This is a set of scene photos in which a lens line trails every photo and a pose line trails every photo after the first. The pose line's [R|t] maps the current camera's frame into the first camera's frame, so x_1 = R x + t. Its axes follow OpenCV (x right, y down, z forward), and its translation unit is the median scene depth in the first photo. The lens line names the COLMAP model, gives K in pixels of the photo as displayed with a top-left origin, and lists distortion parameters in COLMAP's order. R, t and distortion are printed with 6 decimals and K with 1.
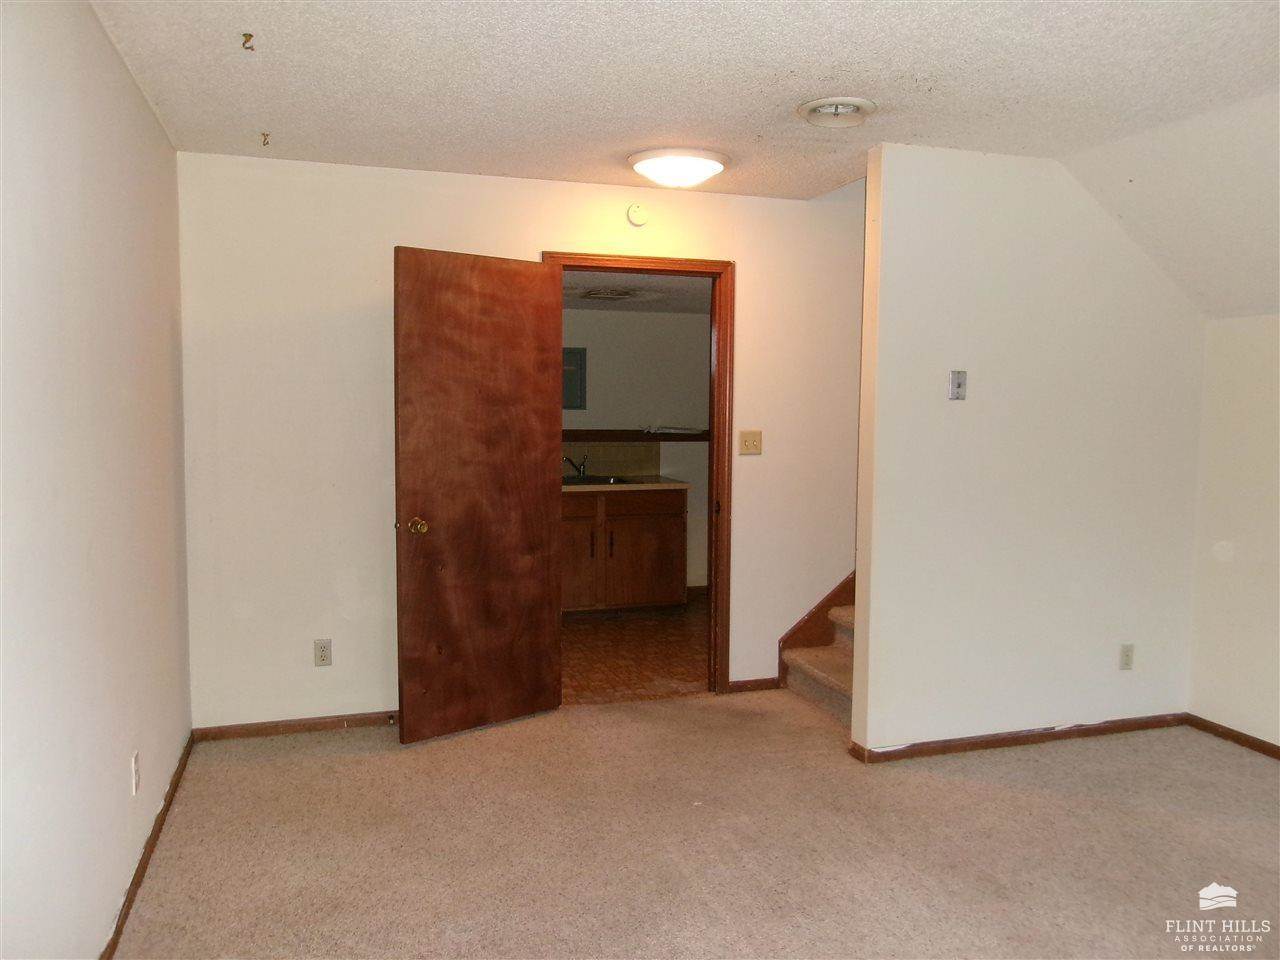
lens RADIAL K [[991.2, 0, 640.0], [0, 991.2, 480.0], [0, 0, 1]] dist [-0.002851, 0.003836]
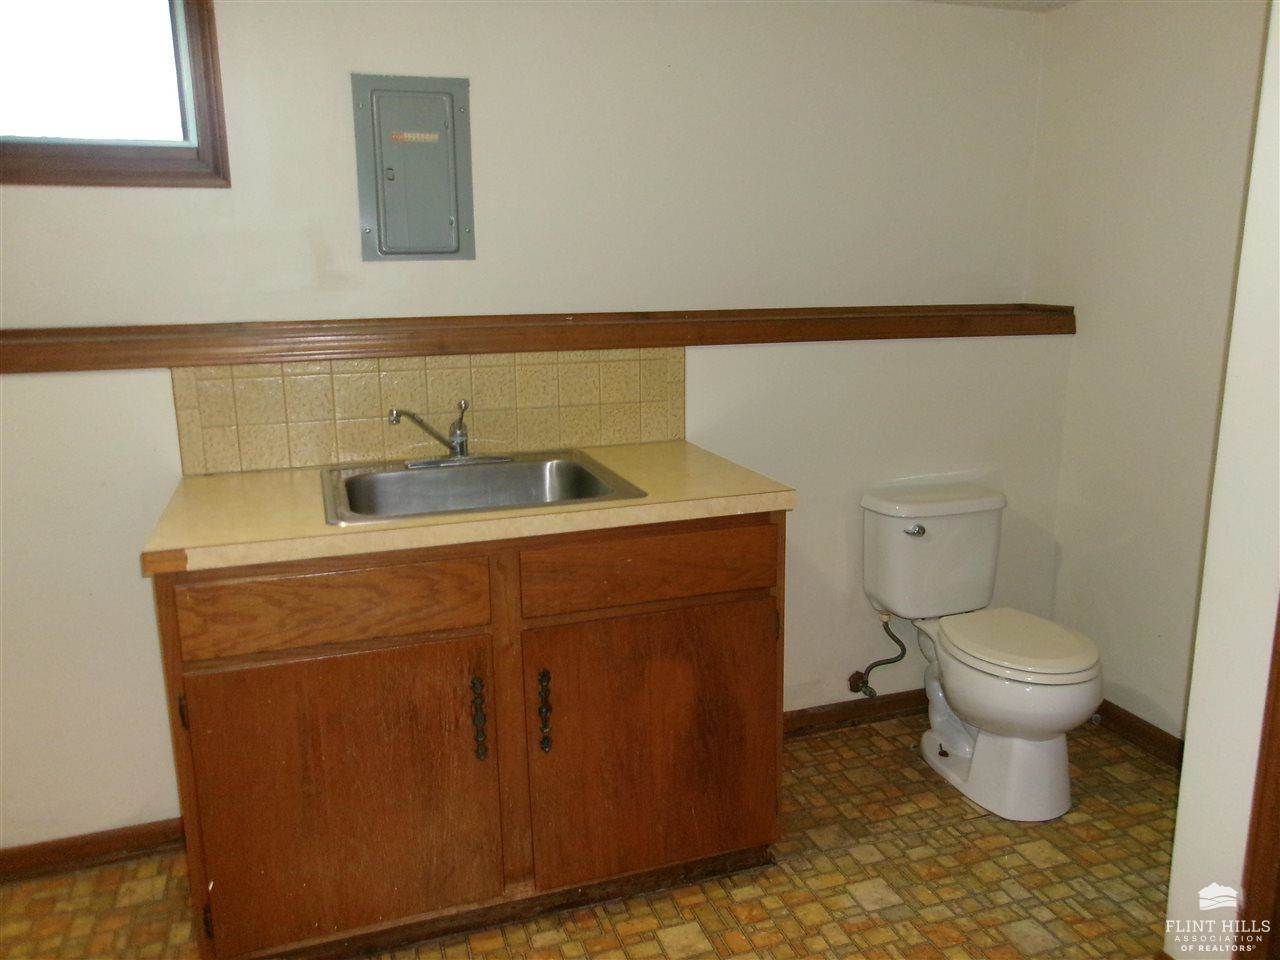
lens RADIAL K [[991.2, 0, 640.0], [0, 991.2, 480.0], [0, 0, 1]] dist [-0.002851, 0.003836]
pose [[0.999768, -0.020180, 0.007512, -0.000782], [0.018921, 0.989849, 0.140859, -0.046189], [-0.010278, -0.140684, 0.990001, 0.710136]]
